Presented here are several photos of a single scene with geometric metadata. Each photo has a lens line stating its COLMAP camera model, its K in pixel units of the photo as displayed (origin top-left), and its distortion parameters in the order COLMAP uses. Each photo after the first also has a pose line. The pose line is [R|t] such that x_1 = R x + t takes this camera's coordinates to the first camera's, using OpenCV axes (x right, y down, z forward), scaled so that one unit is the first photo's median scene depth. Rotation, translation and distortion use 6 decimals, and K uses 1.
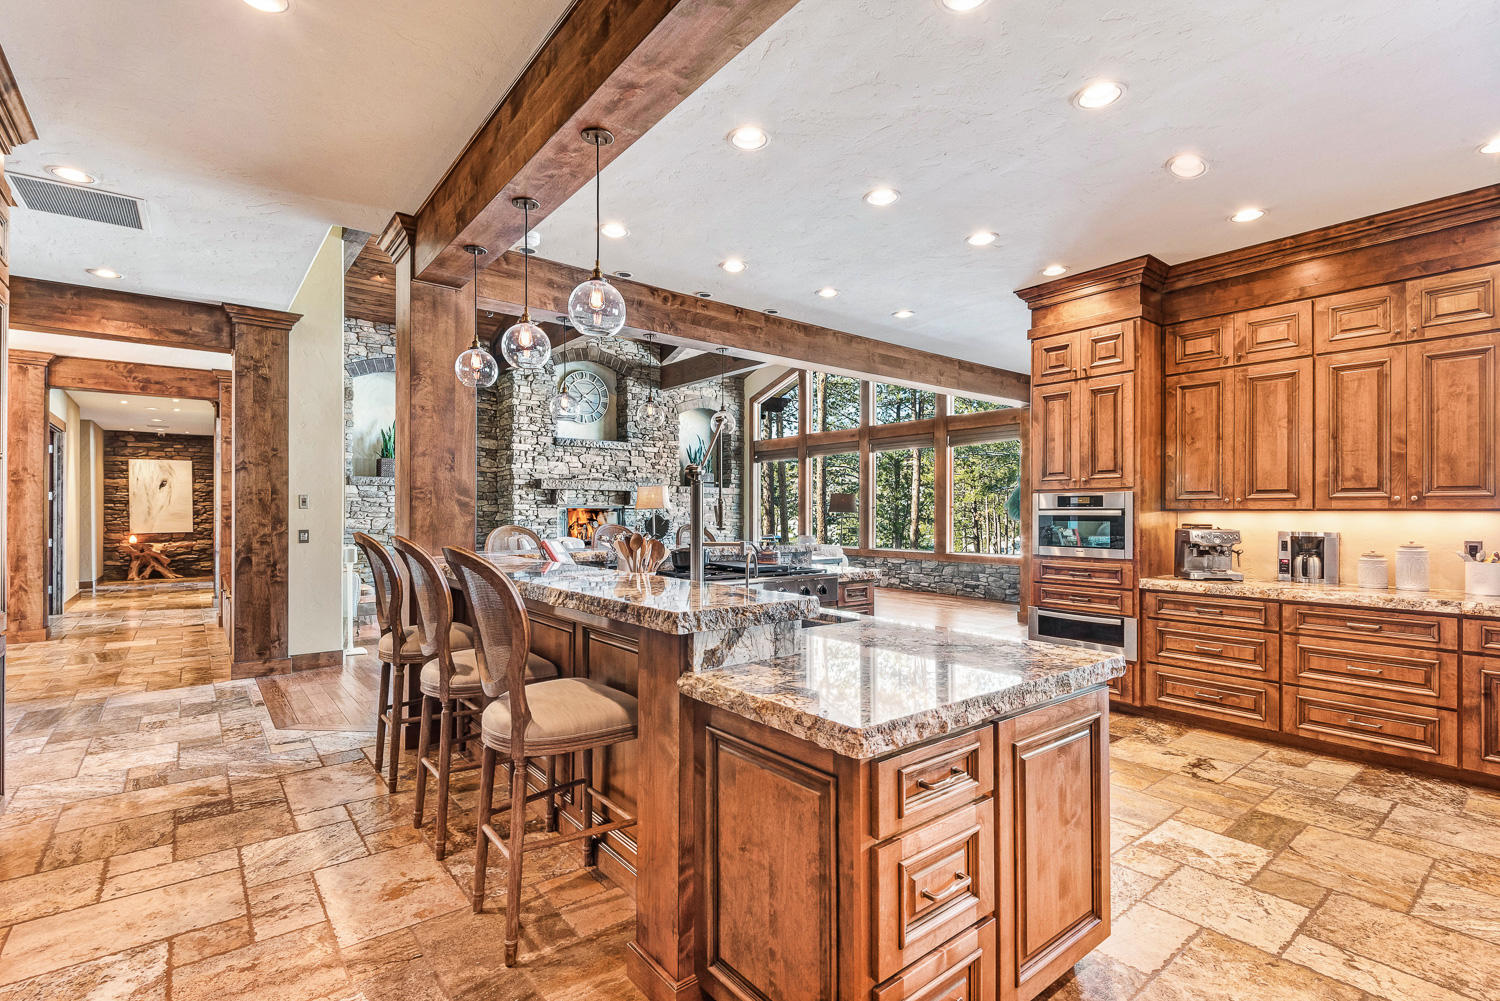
lens RADIAL K [[693.5, 0, 762.9], [0, 693.5, 491.3], [0, 0, 1]] dist [0.039032, -0.016824]
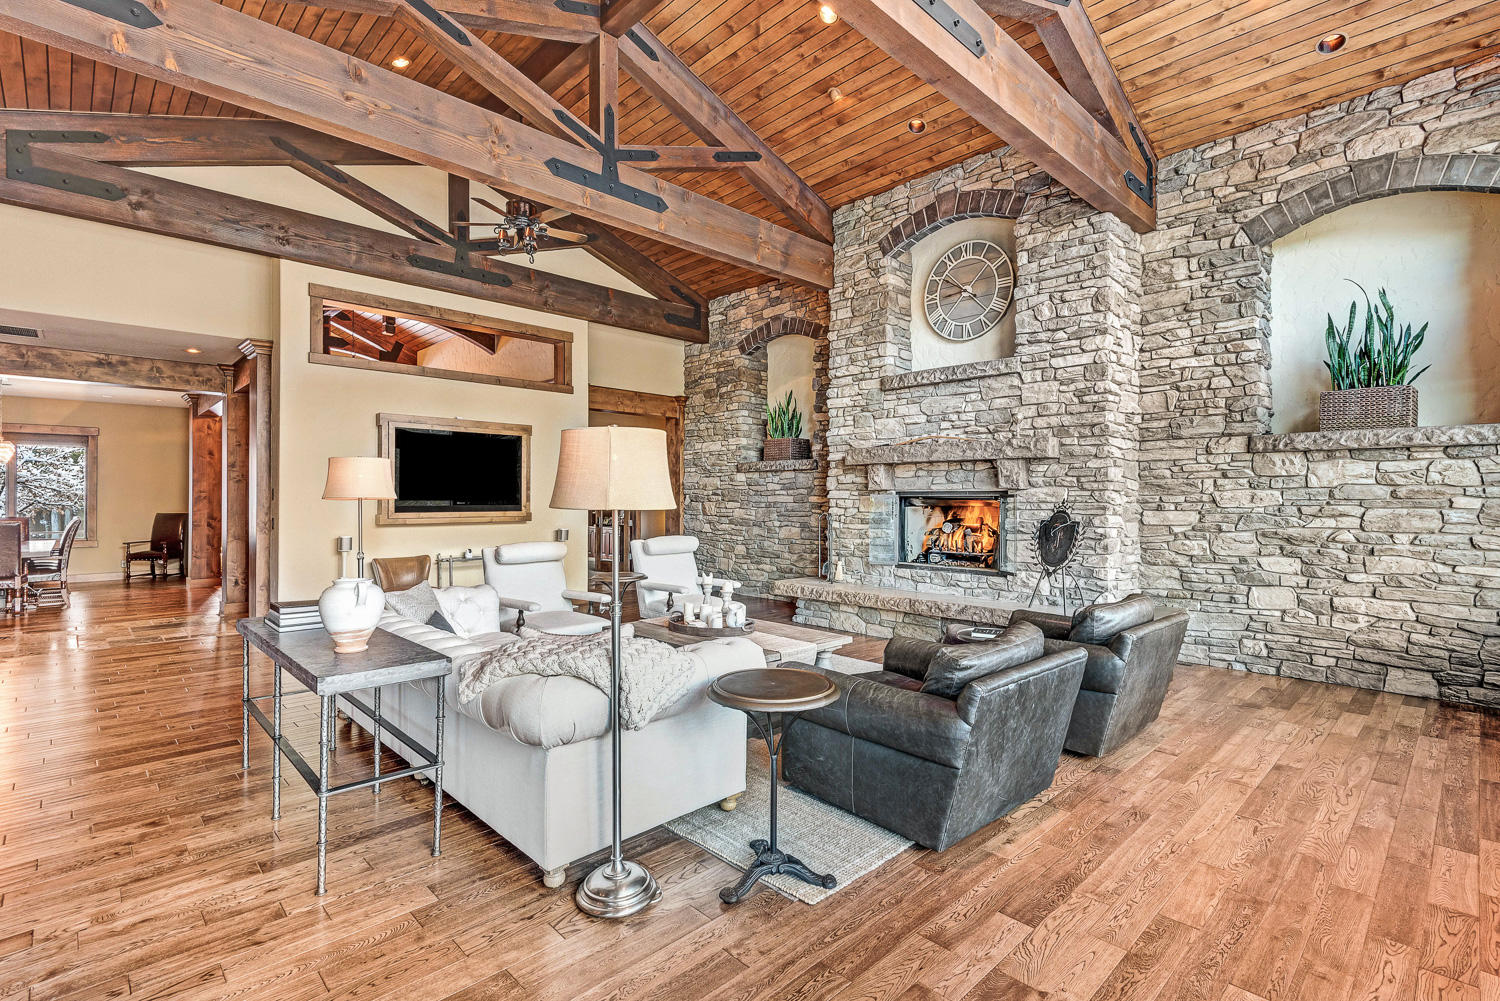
lens RADIAL K [[699.3, 0, 750.0], [0, 699.3, 500.5], [0, 0, 1]] dist [0.016063, -0.001000]
pose [[0.067917, 0.000019, -0.997691, 0.695442], [0.029772, 0.999555, 0.002046, 0.055170], [0.997247, -0.029842, 0.067886, 1.987110]]
